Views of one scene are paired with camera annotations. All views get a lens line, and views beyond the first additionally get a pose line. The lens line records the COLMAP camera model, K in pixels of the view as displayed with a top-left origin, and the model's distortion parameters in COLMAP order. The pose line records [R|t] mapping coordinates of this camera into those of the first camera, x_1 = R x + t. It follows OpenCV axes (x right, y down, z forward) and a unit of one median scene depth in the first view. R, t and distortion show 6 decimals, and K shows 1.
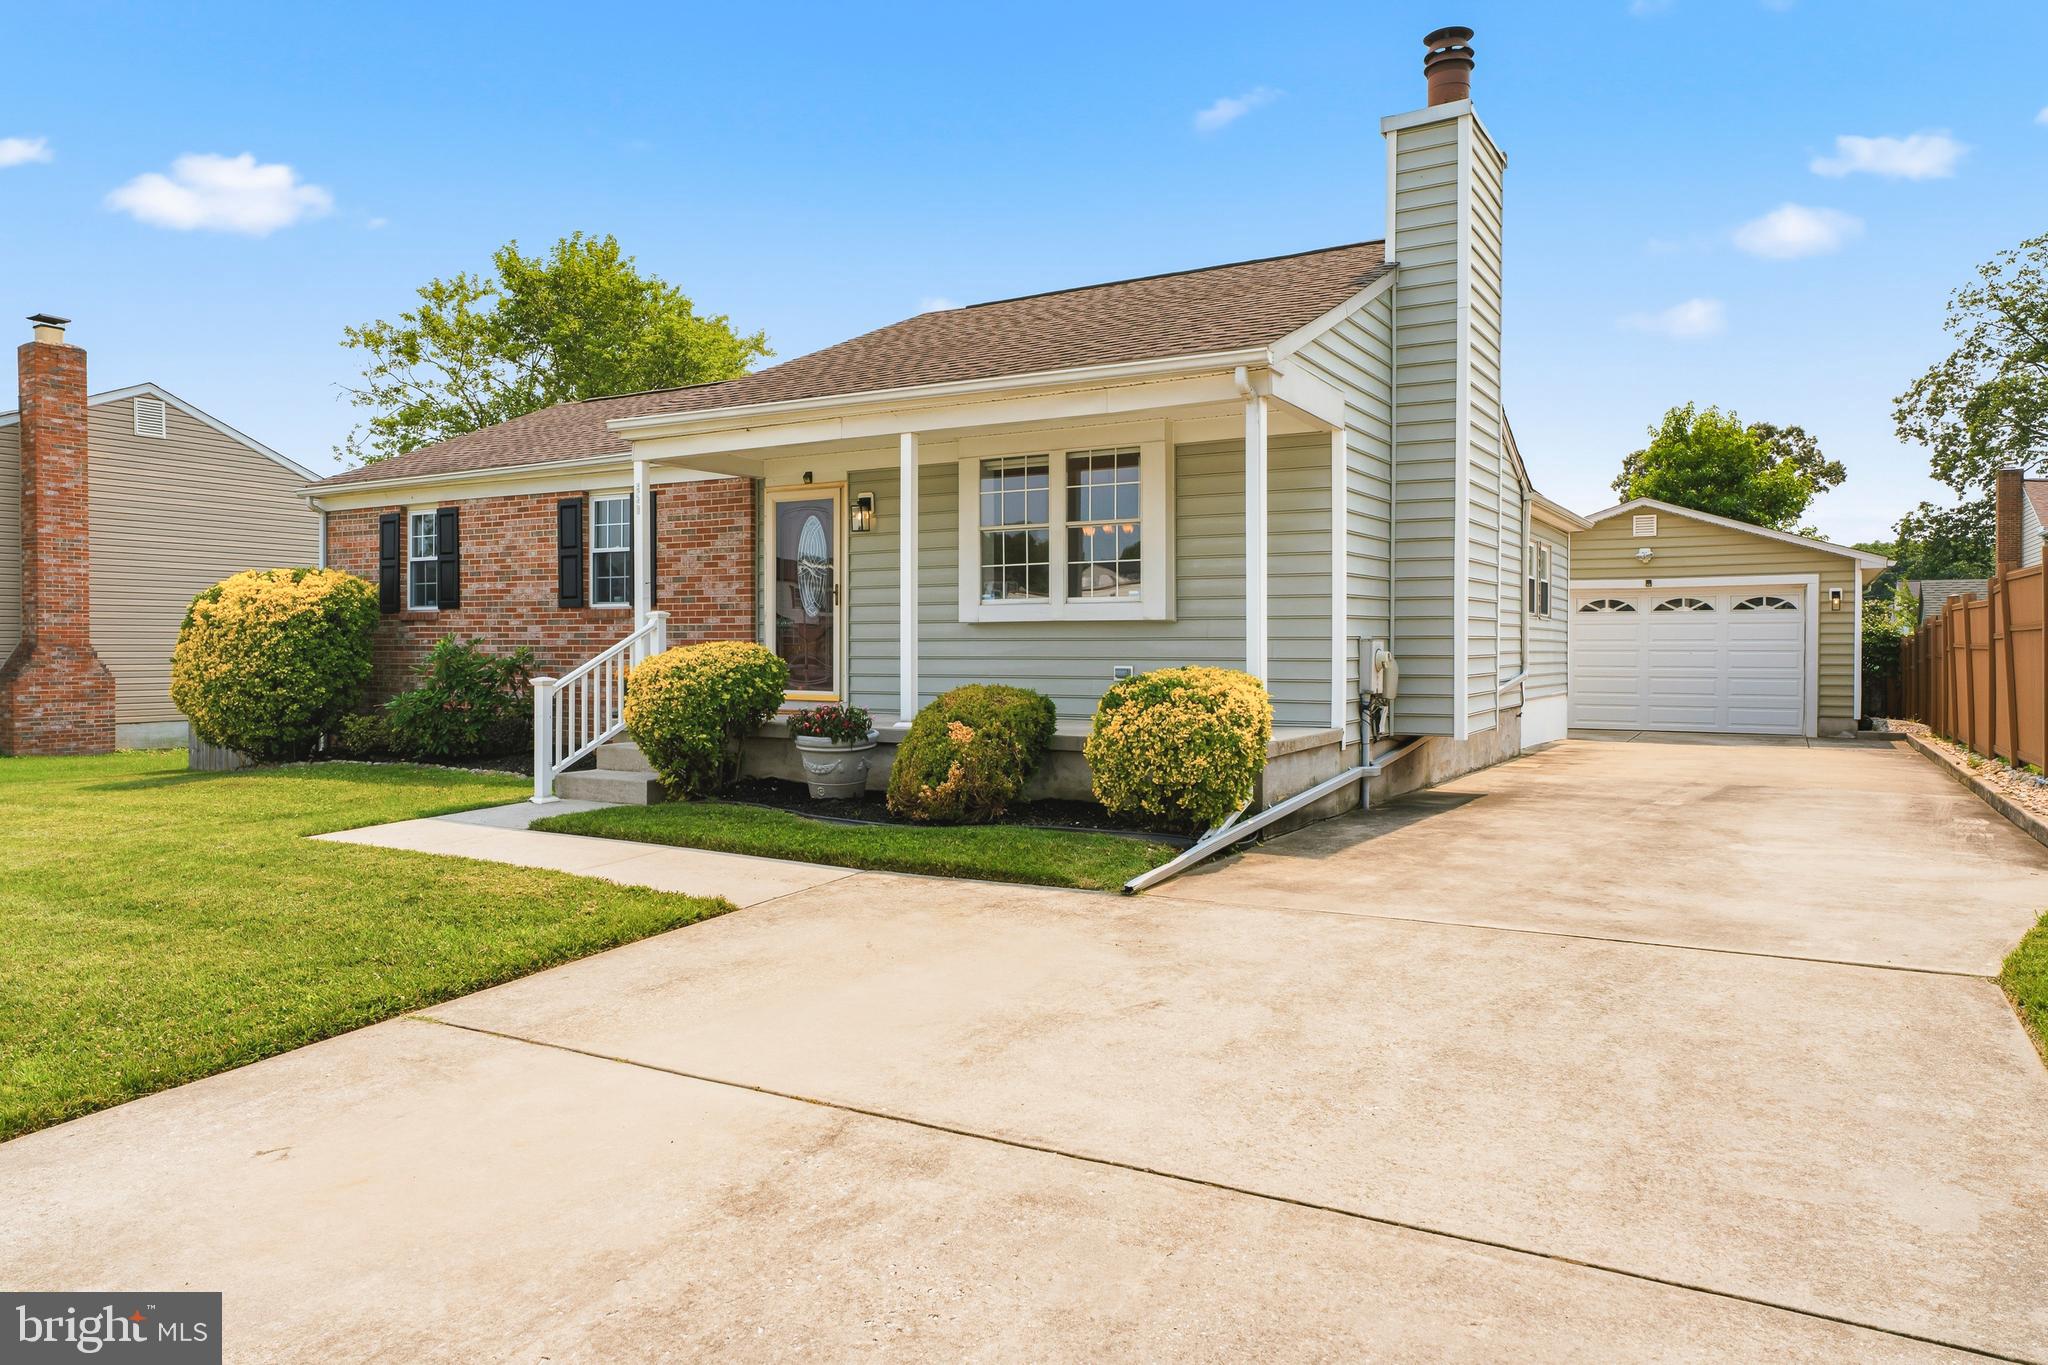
lens RADIAL K [[1296.9, 0, 1024.0], [0, 1296.9, 682.5], [0, 0, 1]] dist [-0.002973, -0.000903]
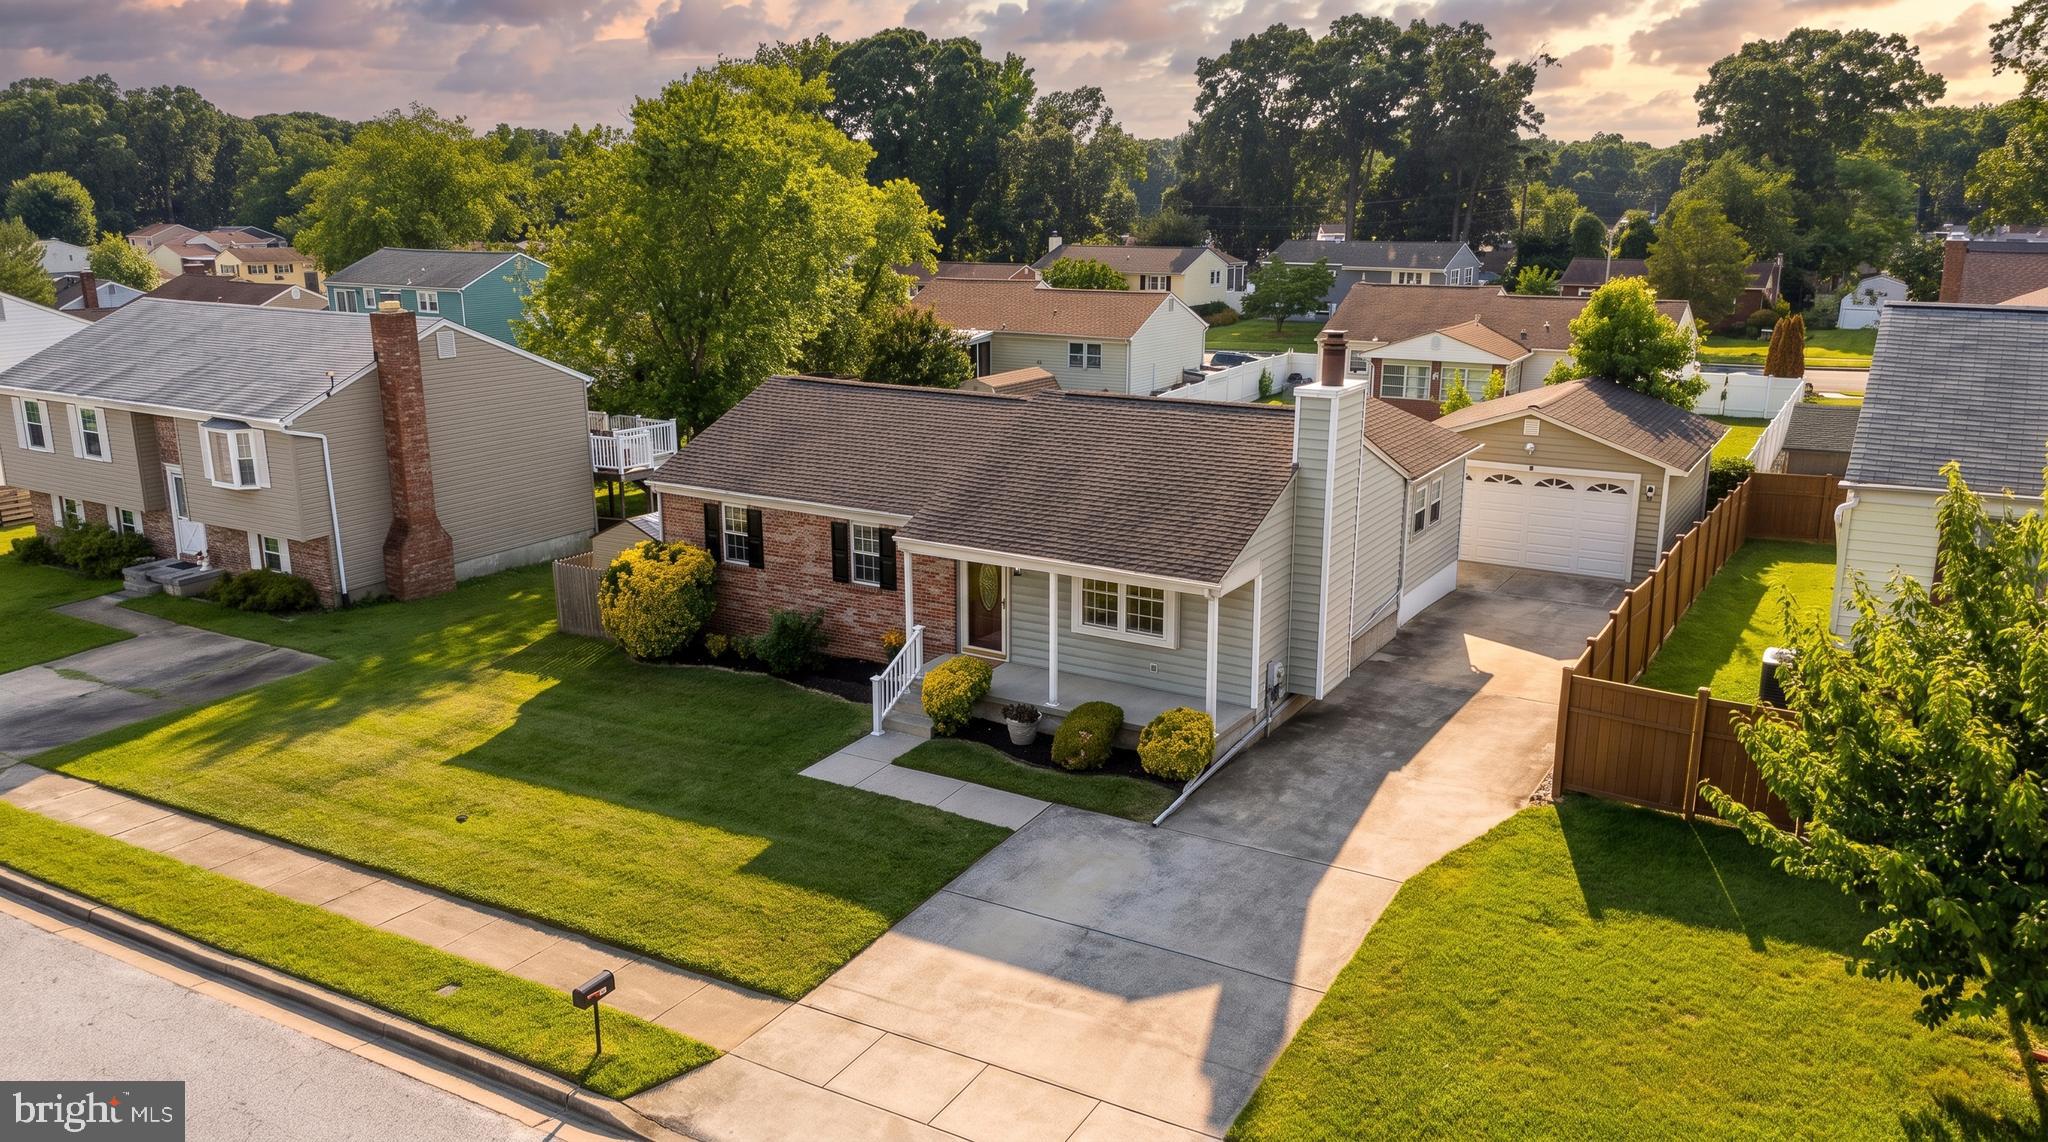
lens RADIAL K [[1442.0, 0, 1024.0], [0, 1442.0, 571.0], [0, 0, 1]] dist [0.060422, -0.053523]
pose [[0.999845, -0.005626, -0.016702, -0.068559], [0.009104, 0.976316, 0.216158, -0.494860], [0.015091, -0.216277, 0.976215, -0.906974]]
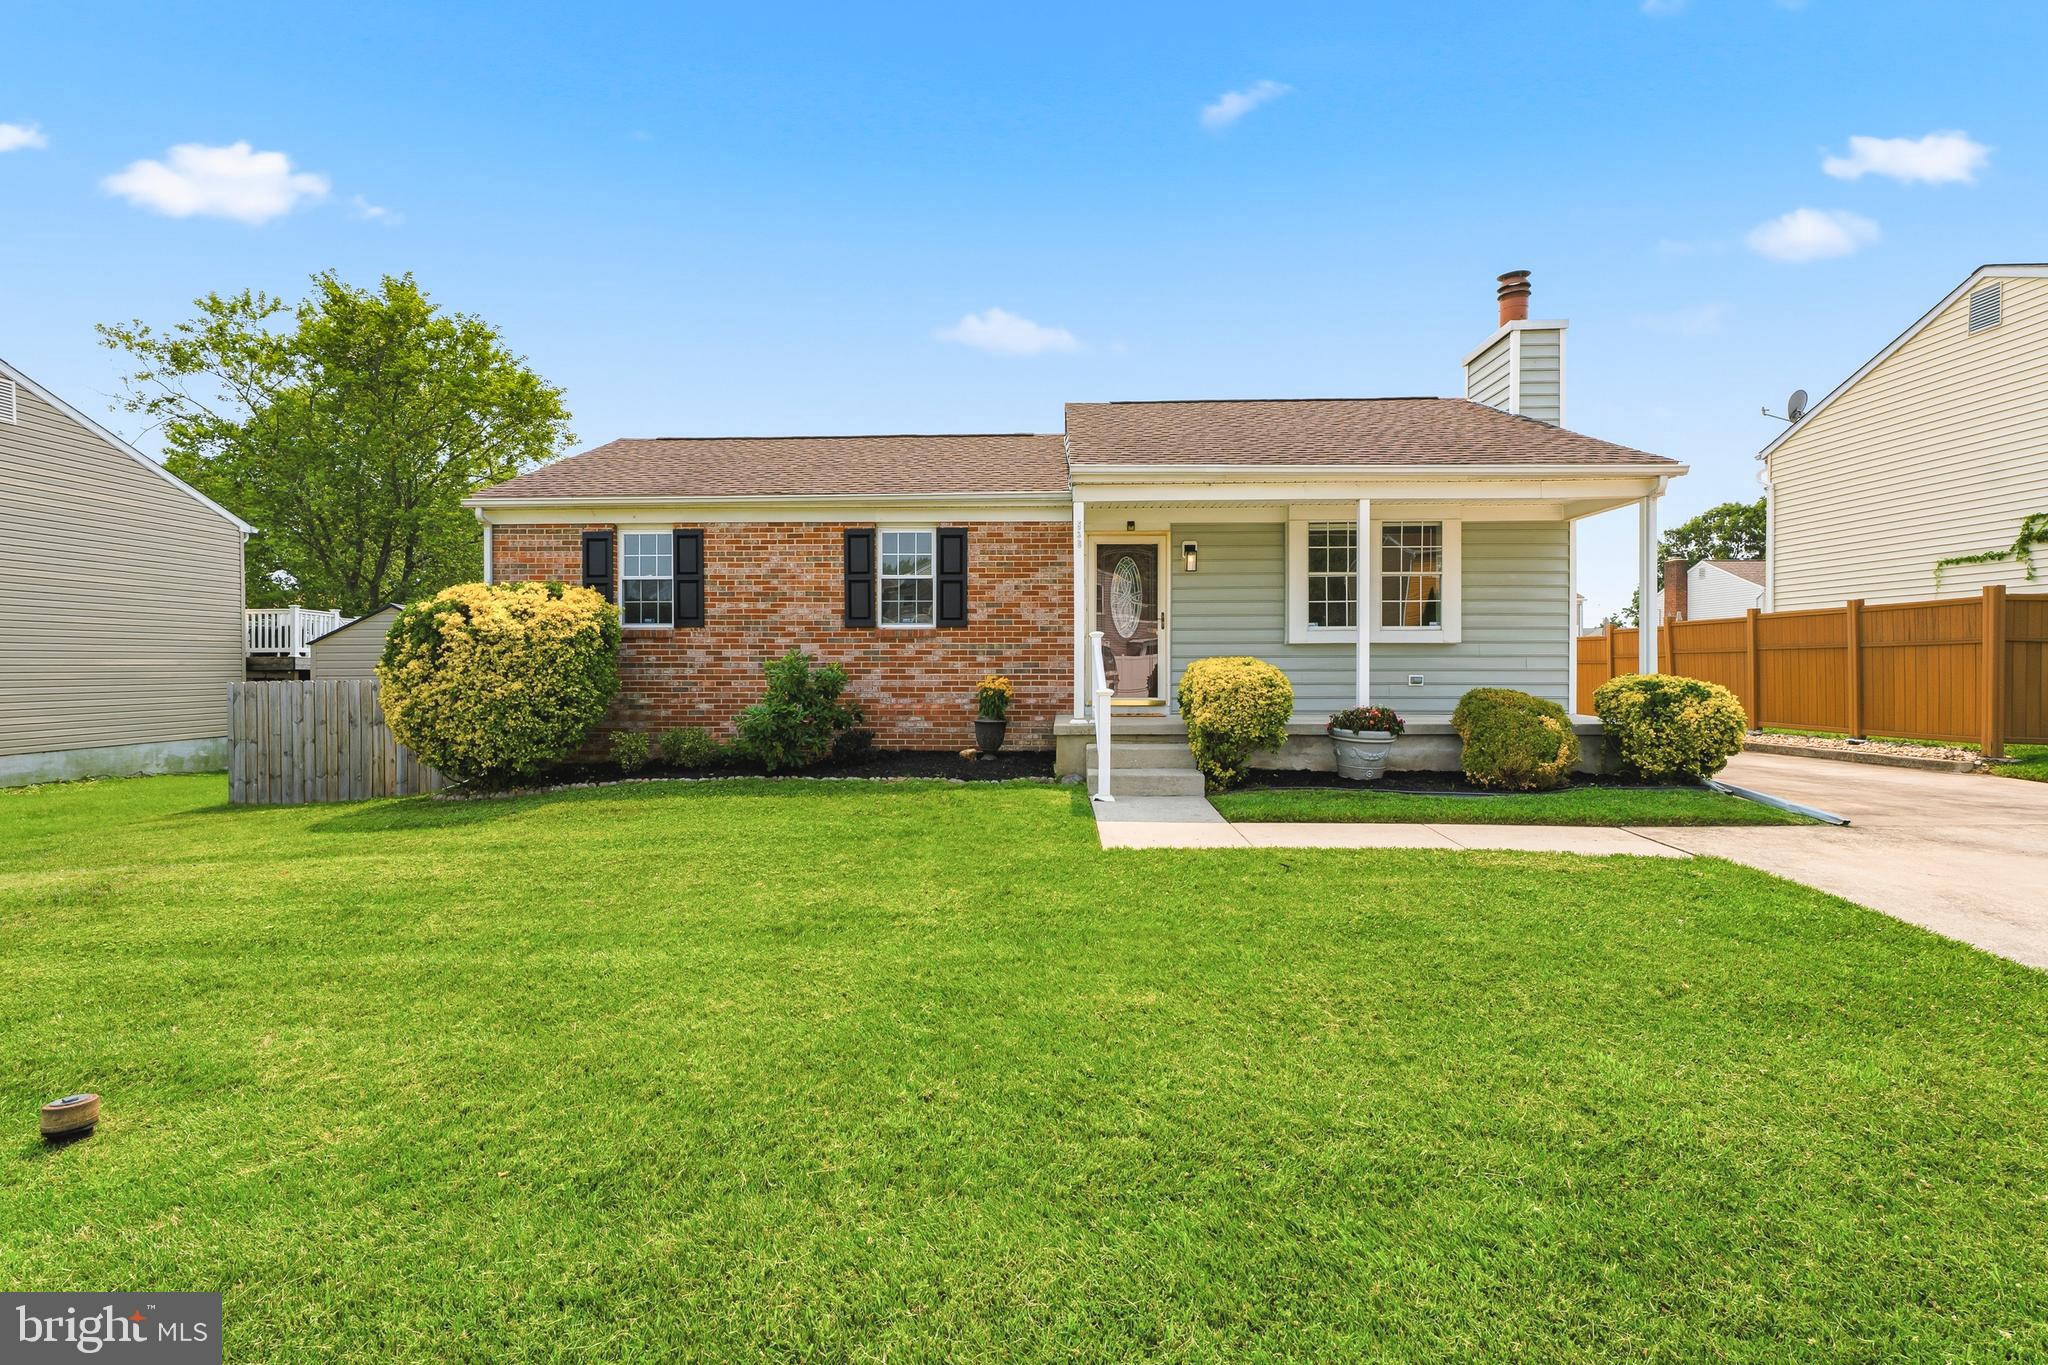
lens RADIAL K [[911.0, 0, 1024.0], [0, 911.0, 682.5], [0, 0, 1]] dist [-0.001030, 0.000140]
pose [[0.877364, -0.012719, 0.479656, -0.601209], [0.017285, 0.999838, -0.005106, -0.004568], [-0.479513, 0.012771, 0.877442, 0.252794]]
